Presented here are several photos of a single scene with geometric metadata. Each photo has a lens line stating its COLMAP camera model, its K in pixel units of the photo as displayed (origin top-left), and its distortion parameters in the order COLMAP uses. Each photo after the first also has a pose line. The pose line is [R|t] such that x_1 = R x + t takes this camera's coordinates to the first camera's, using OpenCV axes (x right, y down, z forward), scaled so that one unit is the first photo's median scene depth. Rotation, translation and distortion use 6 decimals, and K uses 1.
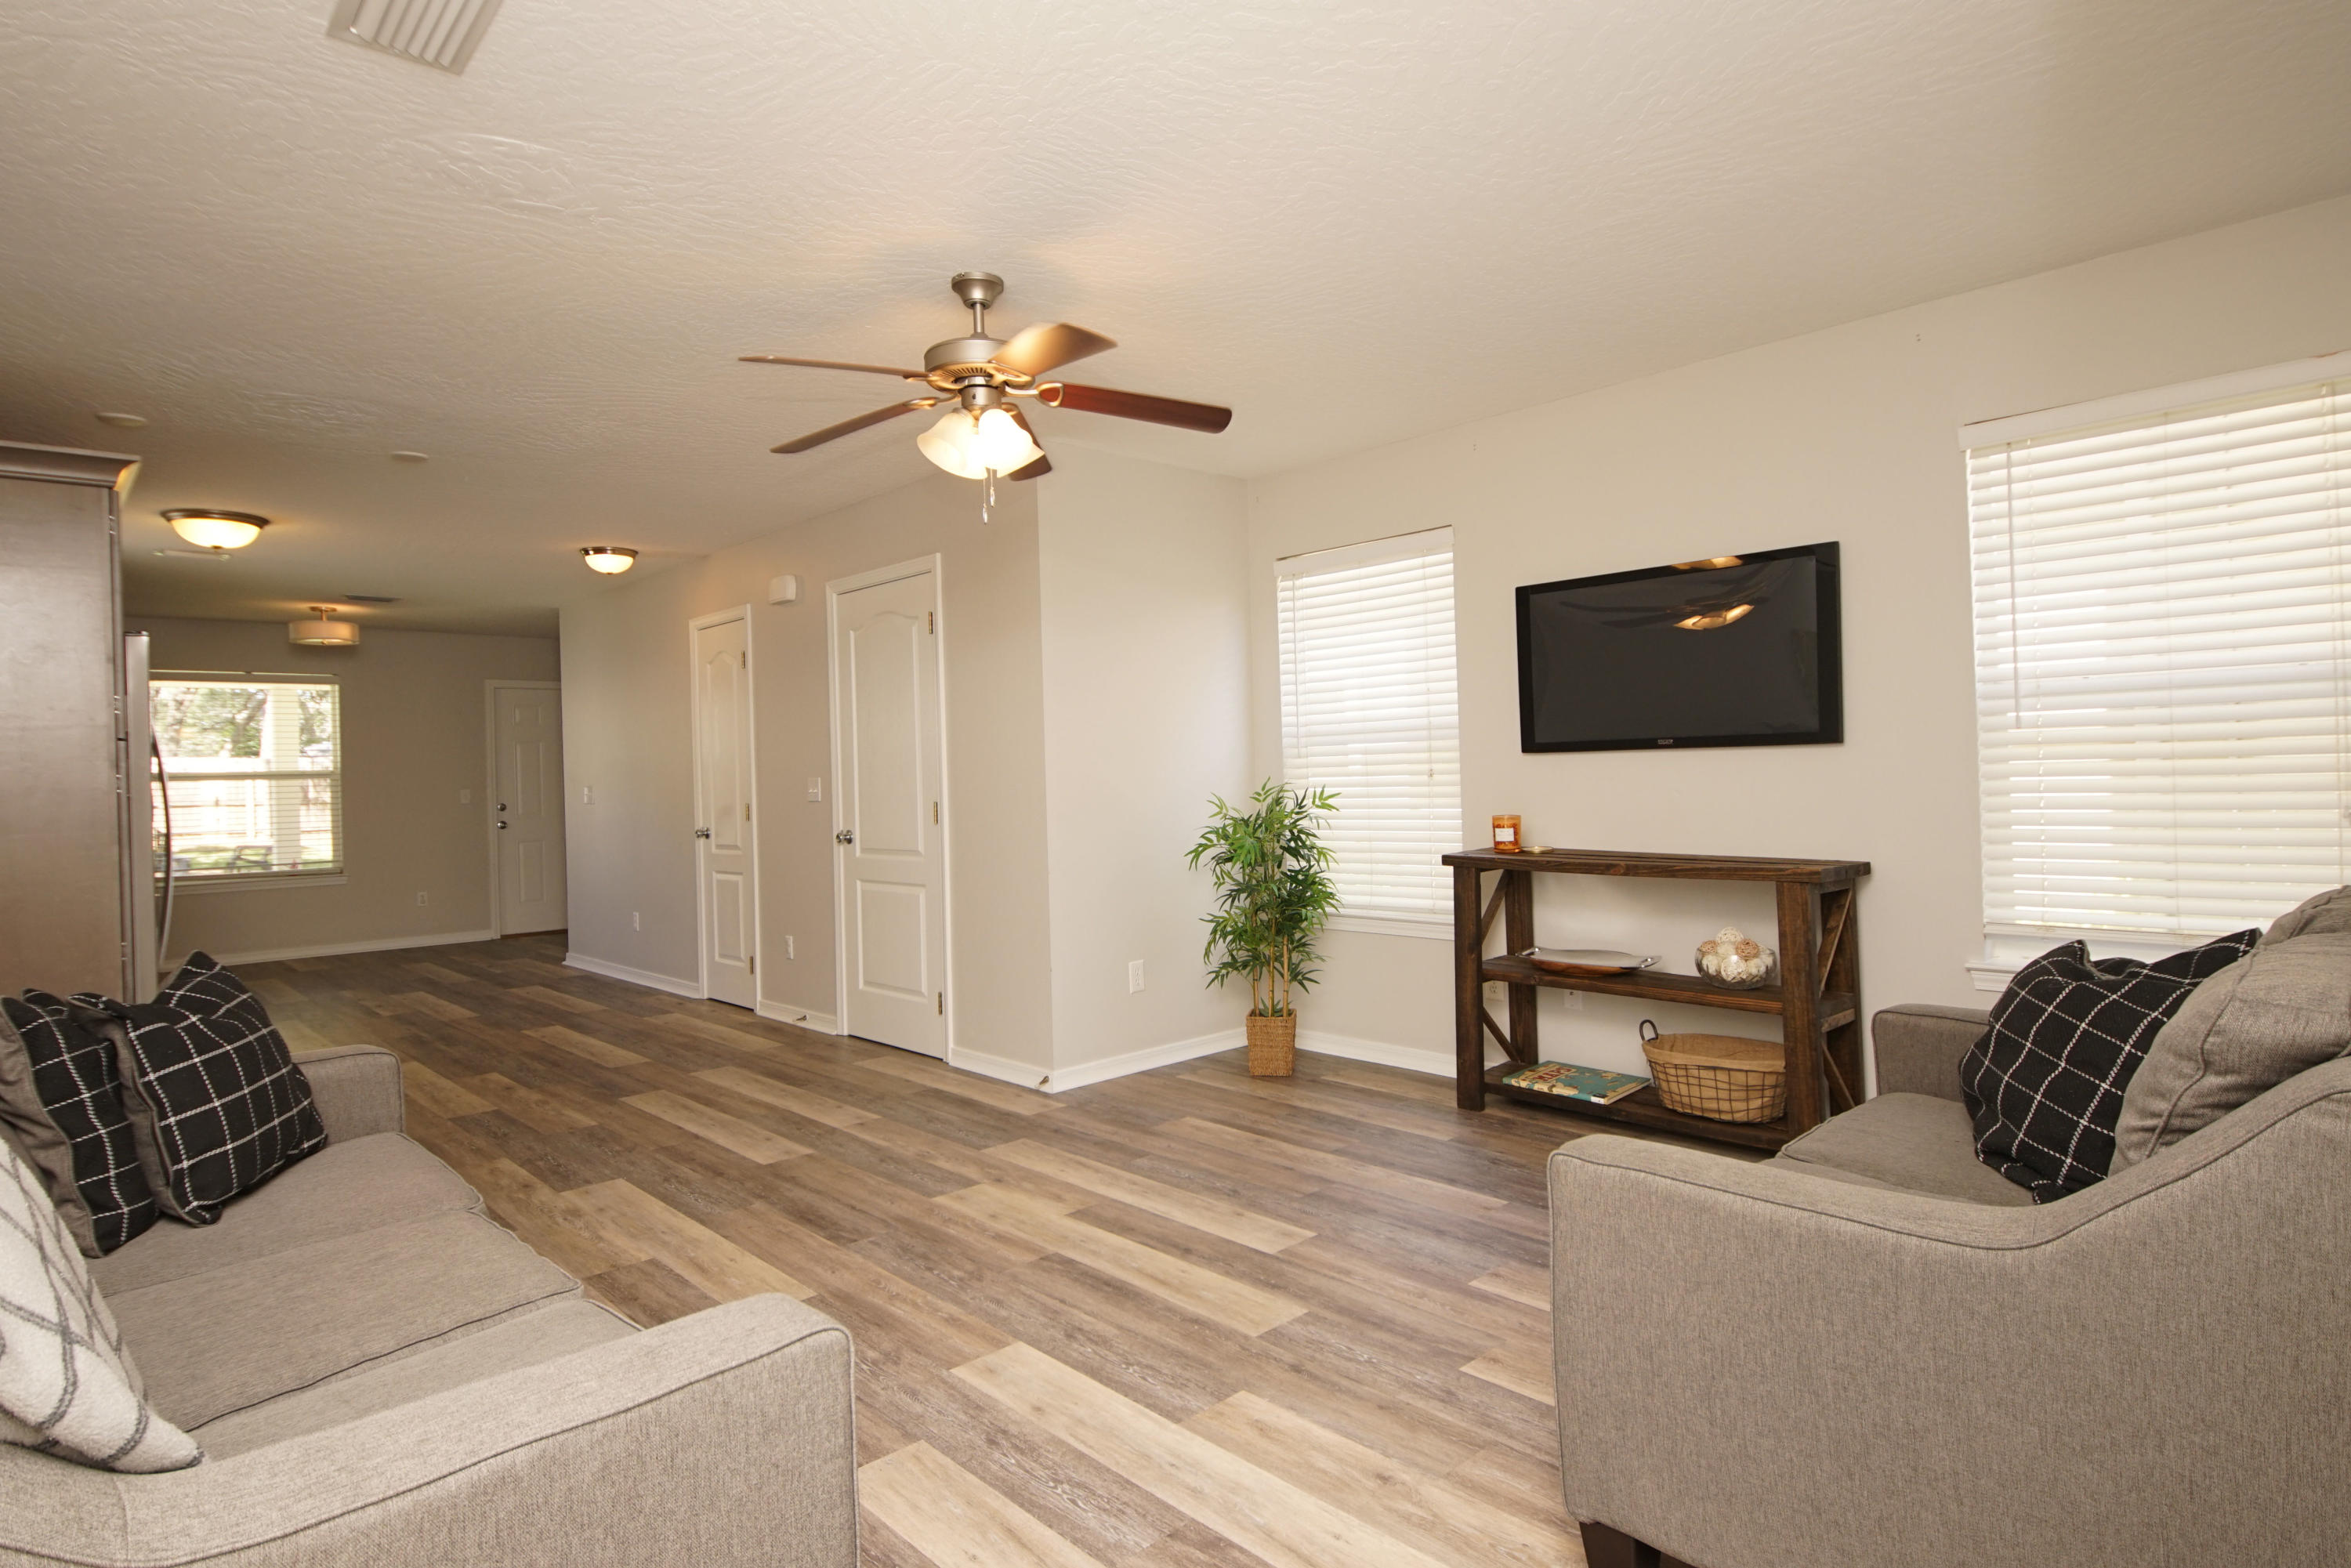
lens RADIAL K [[1257.6, 0, 1155.5], [0, 1257.6, 769.5], [0, 0, 1]] dist [0.041339, -0.039443]
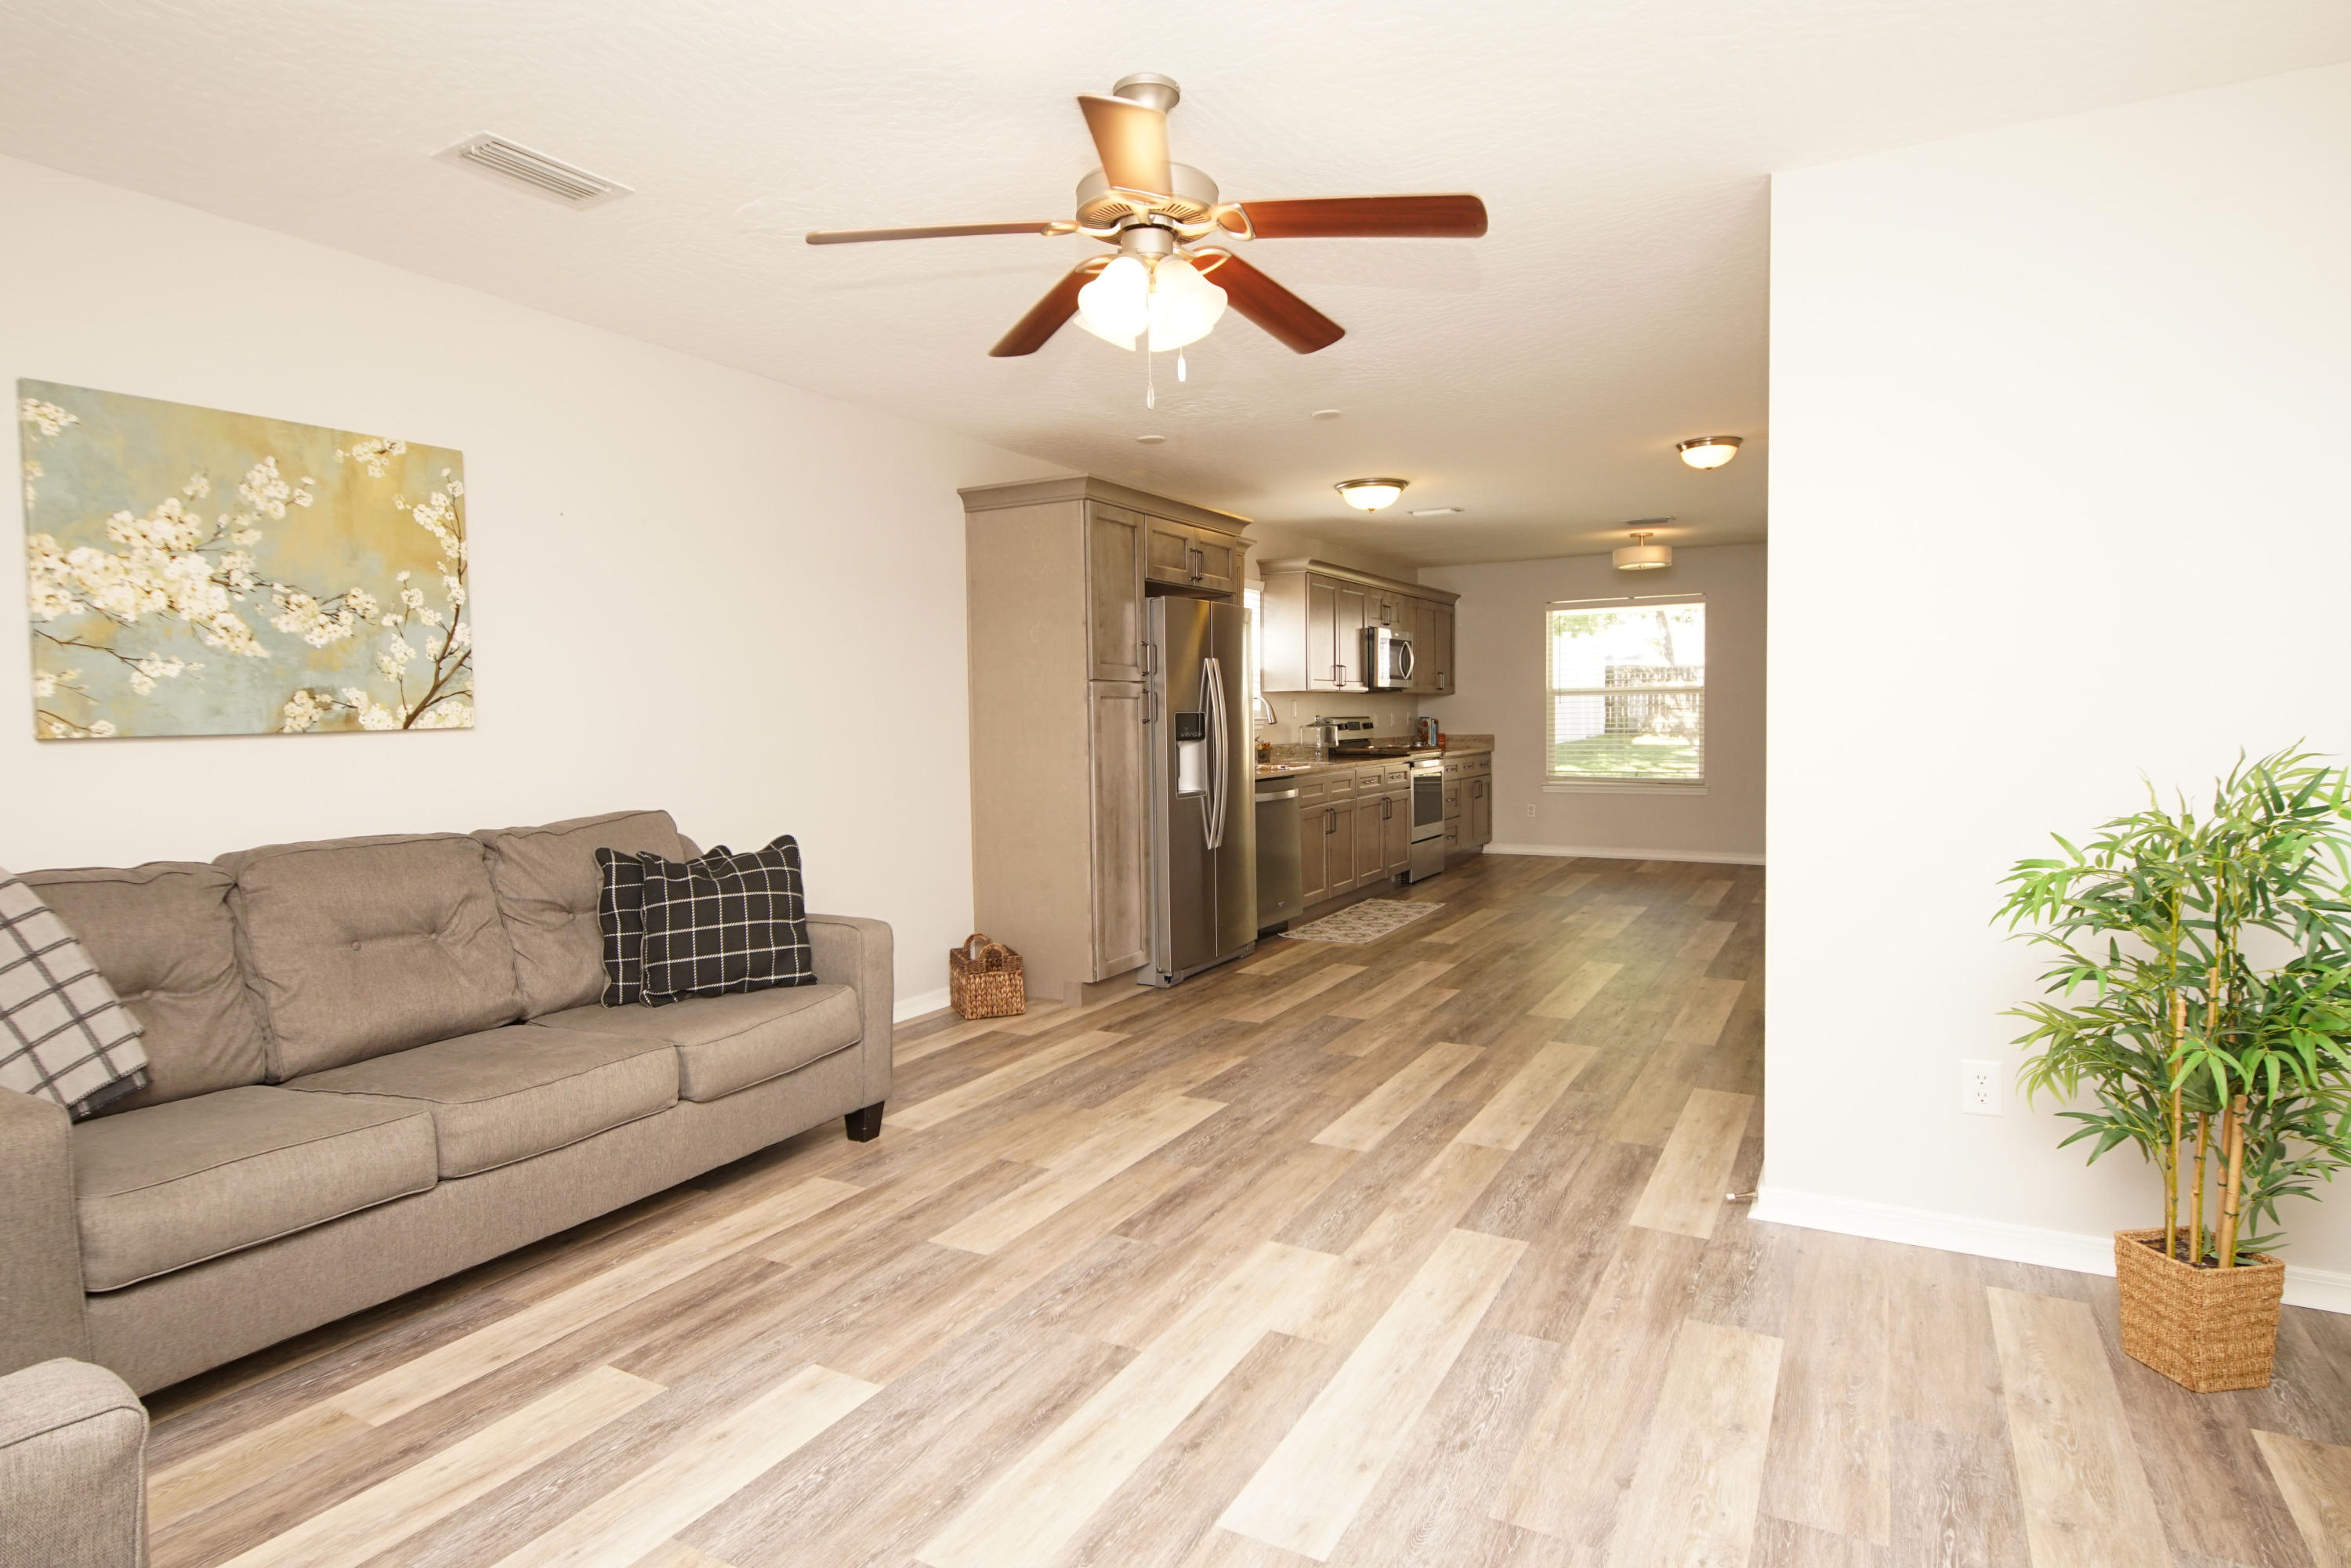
lens RADIAL K [[1257.6, 0, 1155.5], [0, 1257.6, 769.5], [0, 0, 1]] dist [0.041339, -0.039443]
pose [[0.301257, 0.065209, -0.951311, 0.559116], [0.010288, 0.997379, 0.071625, -0.026145], [0.953487, -0.031364, 0.299796, 0.687081]]
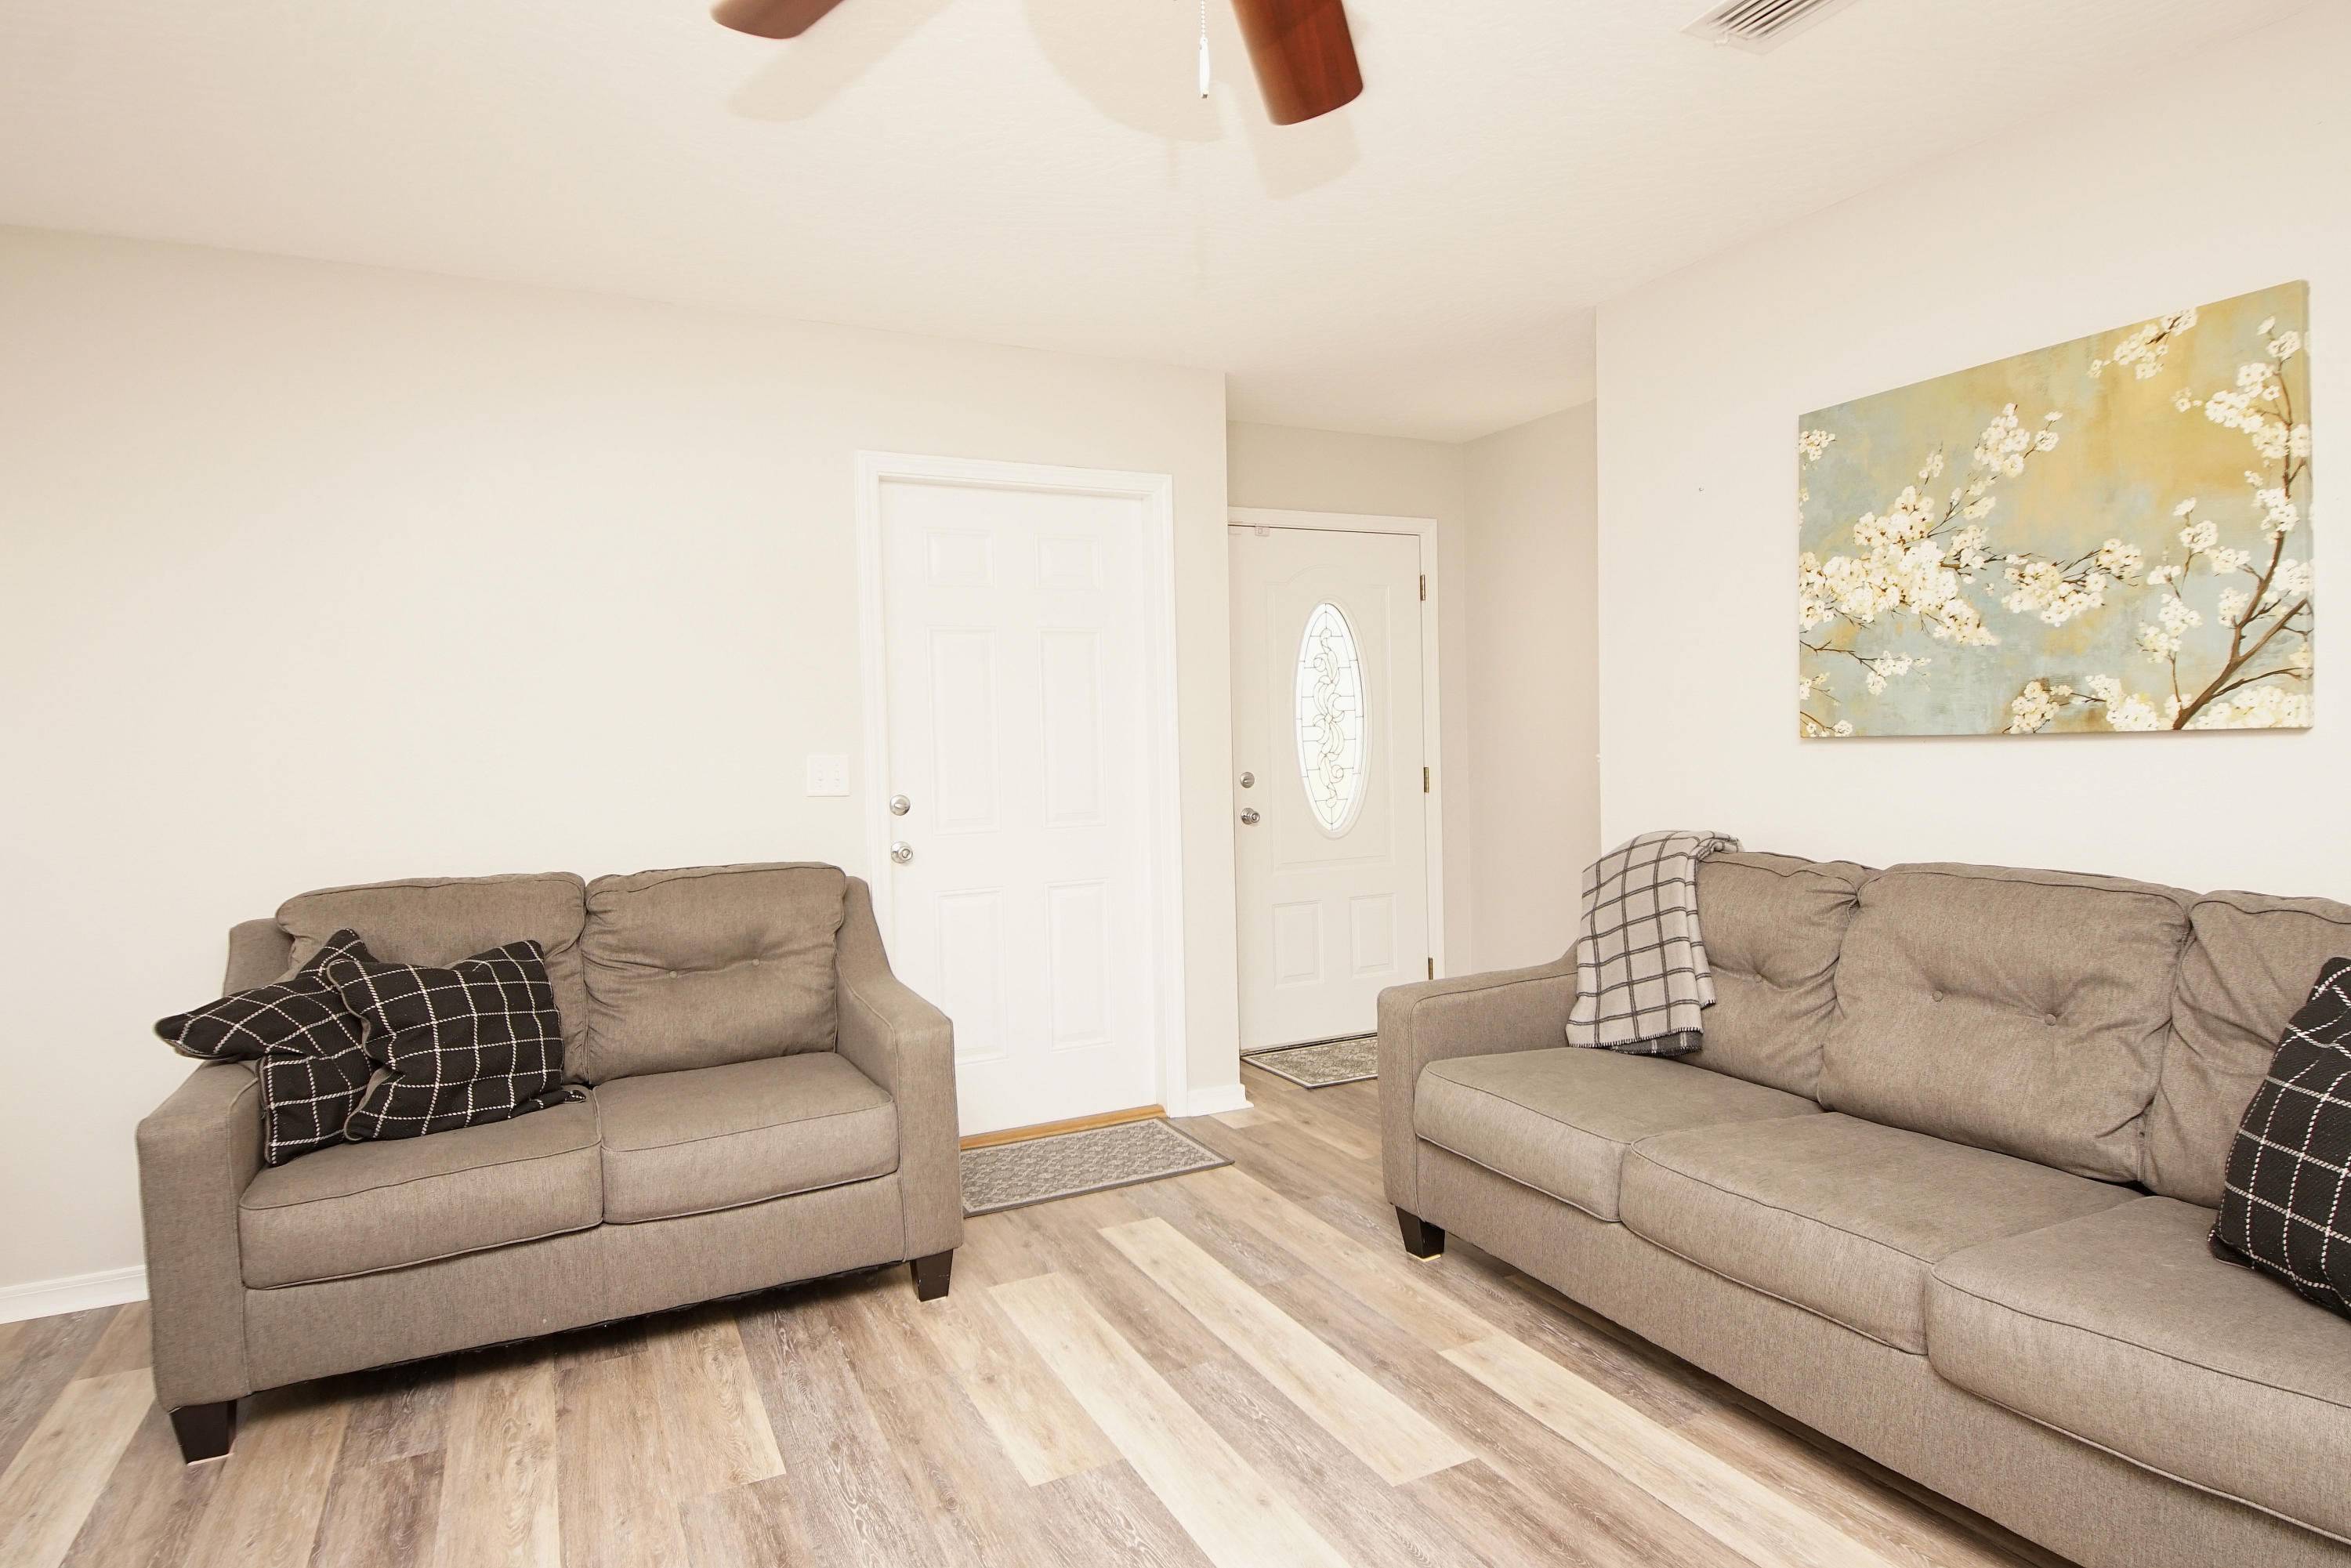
lens RADIAL K [[1257.6, 0, 1155.5], [0, 1257.6, 769.5], [0, 0, 1]] dist [0.041339, -0.039443]
pose [[-0.957075, 0.043398, 0.286574, -0.194049], [0.050169, 0.998607, 0.016325, -0.010874], [-0.285466, 0.030002, -0.957919, 1.218069]]
